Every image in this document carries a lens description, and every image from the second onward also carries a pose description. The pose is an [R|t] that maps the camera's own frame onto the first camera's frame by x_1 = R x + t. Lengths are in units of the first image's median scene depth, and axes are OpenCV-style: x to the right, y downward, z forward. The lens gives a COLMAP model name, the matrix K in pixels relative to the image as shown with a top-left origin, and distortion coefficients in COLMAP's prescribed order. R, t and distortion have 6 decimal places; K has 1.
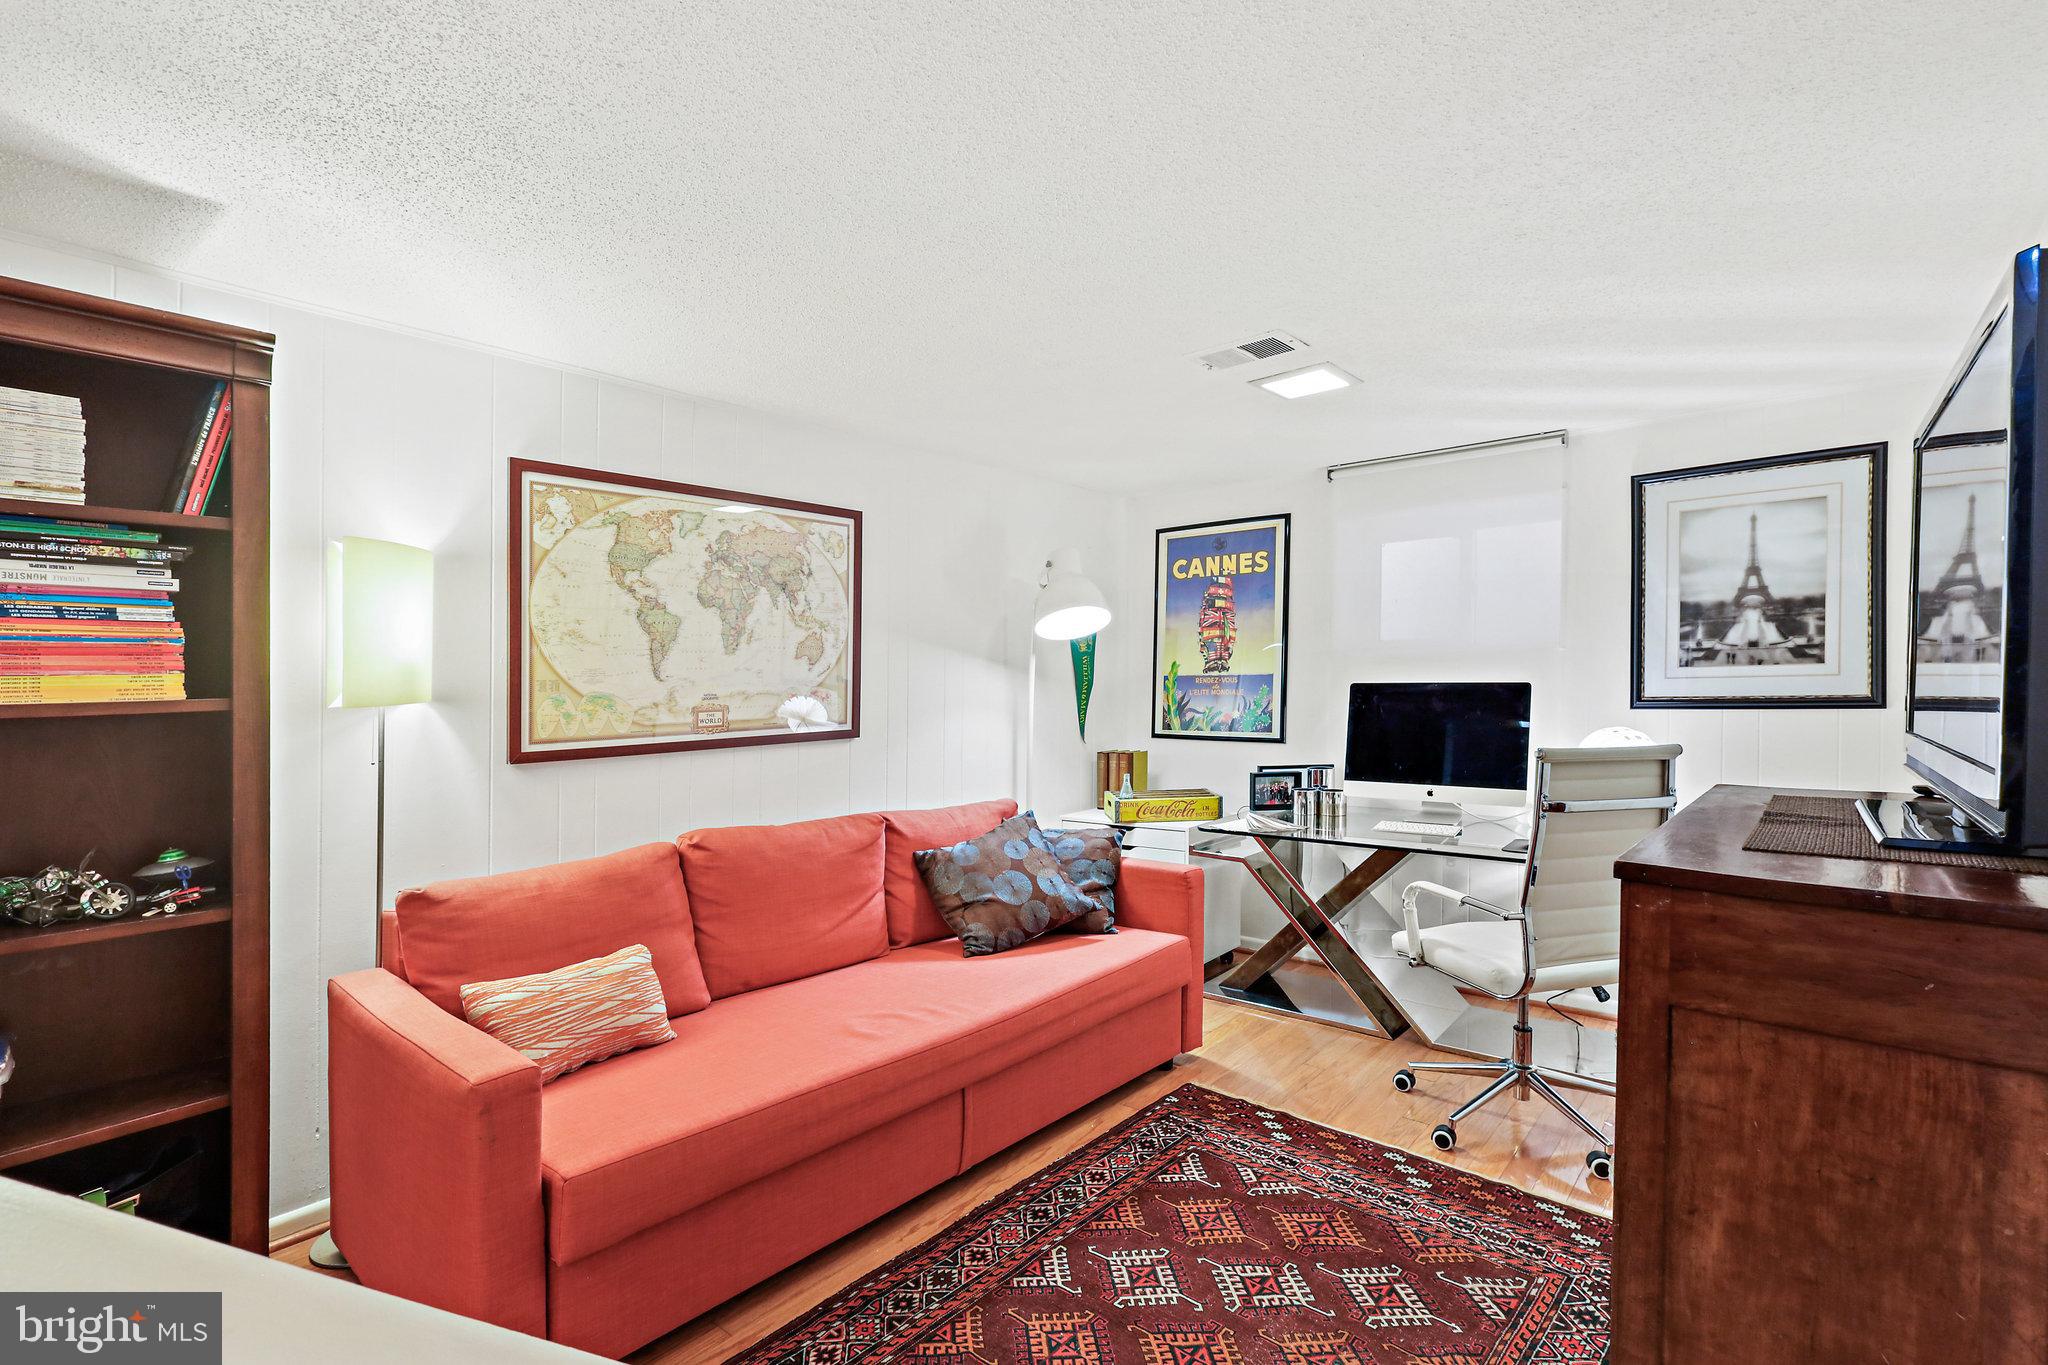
lens RADIAL K [[962.1, 0, 1020.5], [0, 962.1, 710.9], [0, 0, 1]] dist [0.001231, 0.000921]
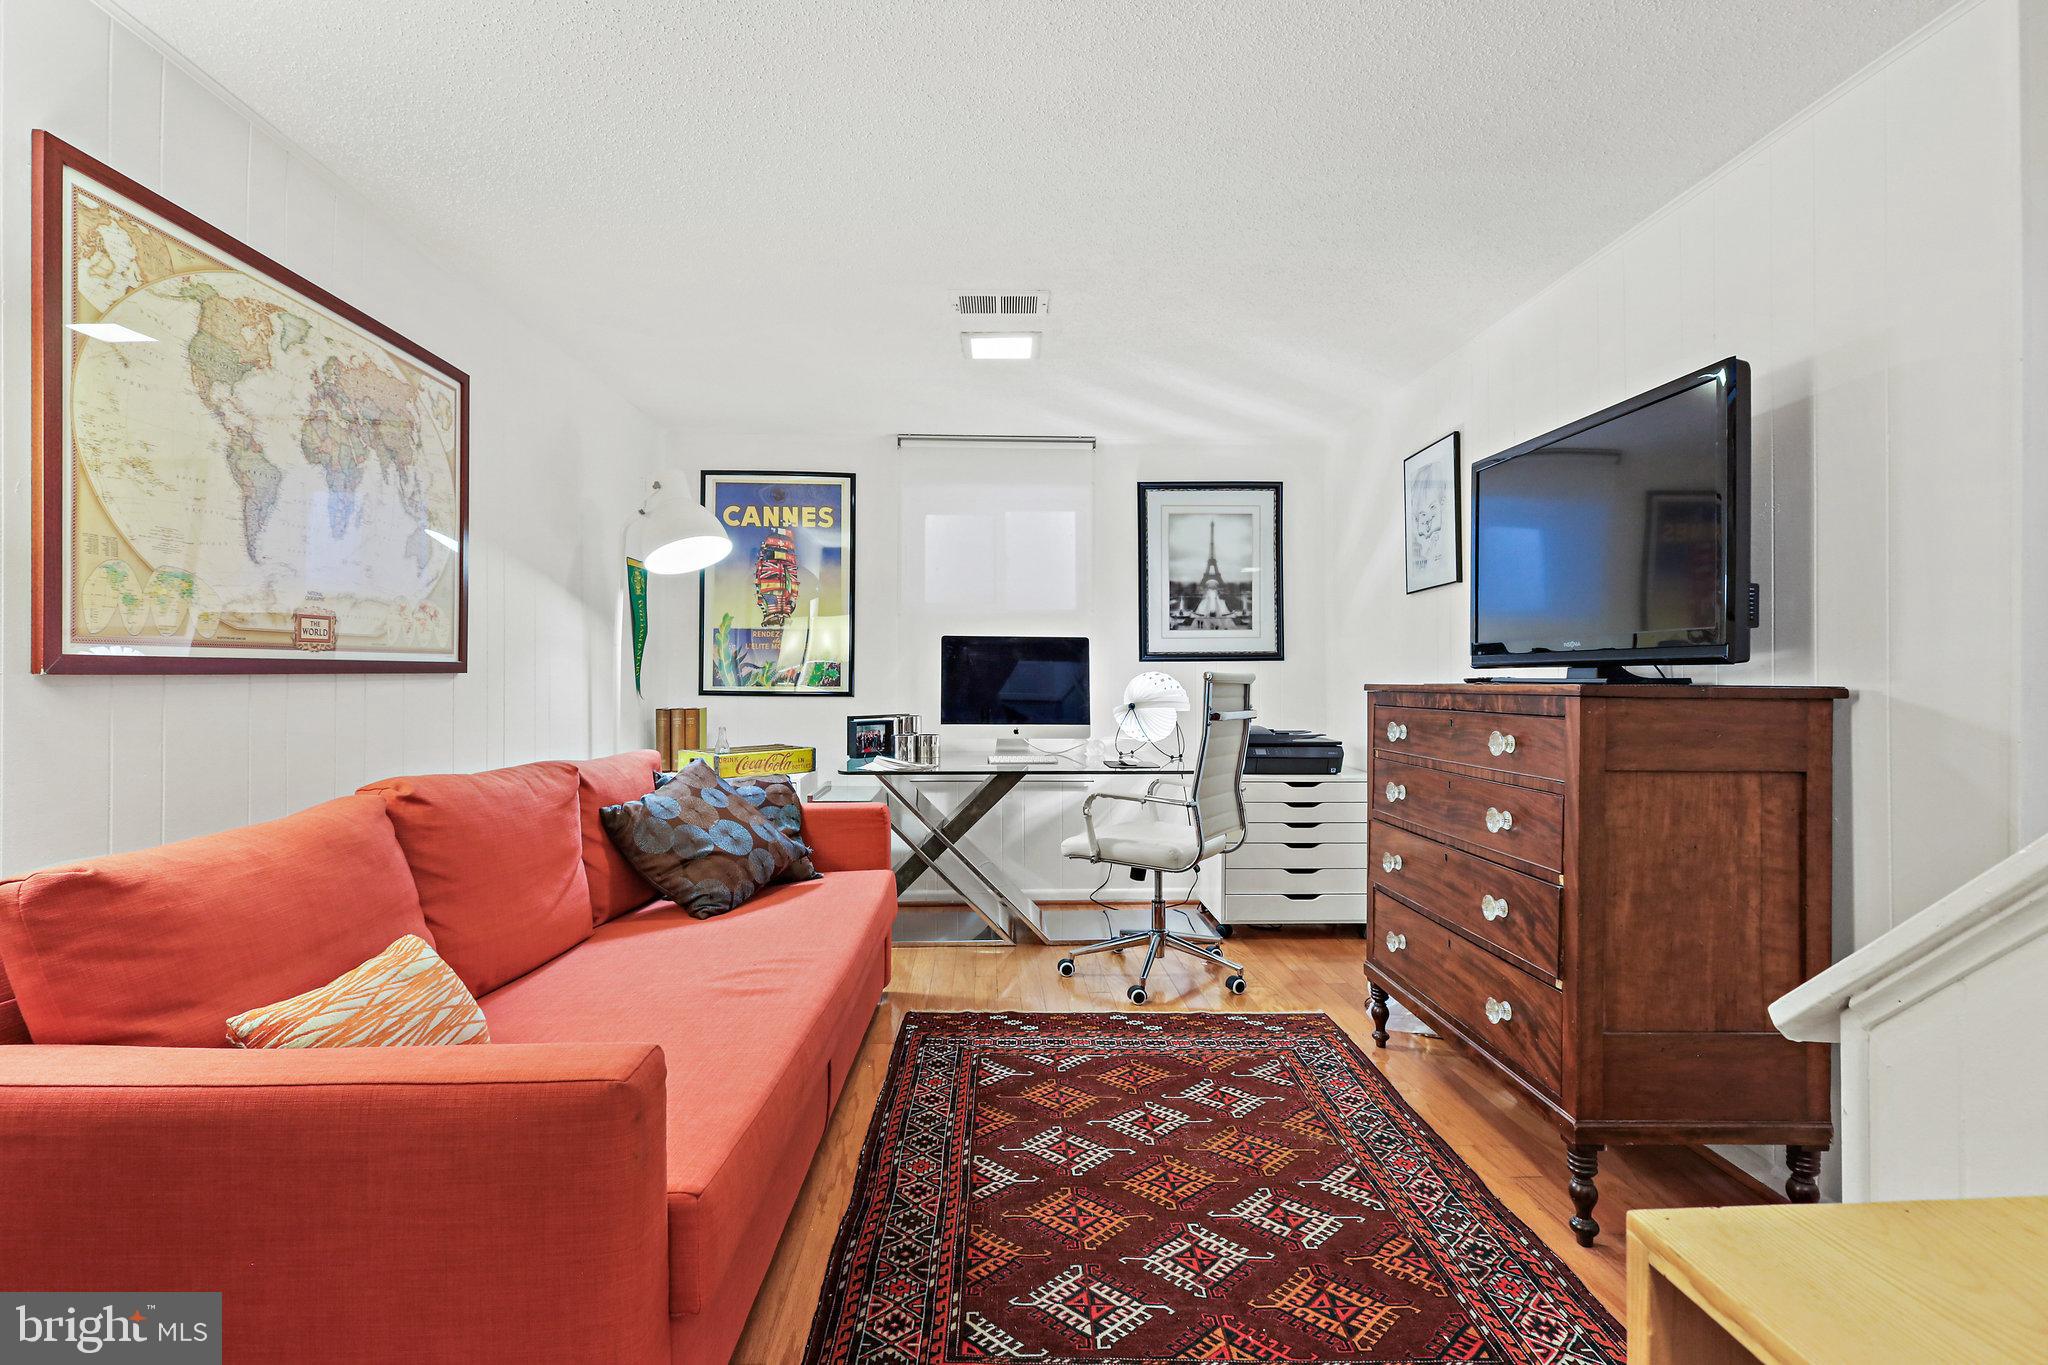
lens RADIAL K [[974.8, 0, 1022.5], [0, 974.8, 707.0], [0, 0, 1]] dist [0.000932, 0.001400]
pose [[0.736453, -0.004892, 0.676472, -0.424441], [0.008392, 0.999963, -0.001904, 0.069278], [-0.676437, 0.007079, 0.736466, 0.161847]]
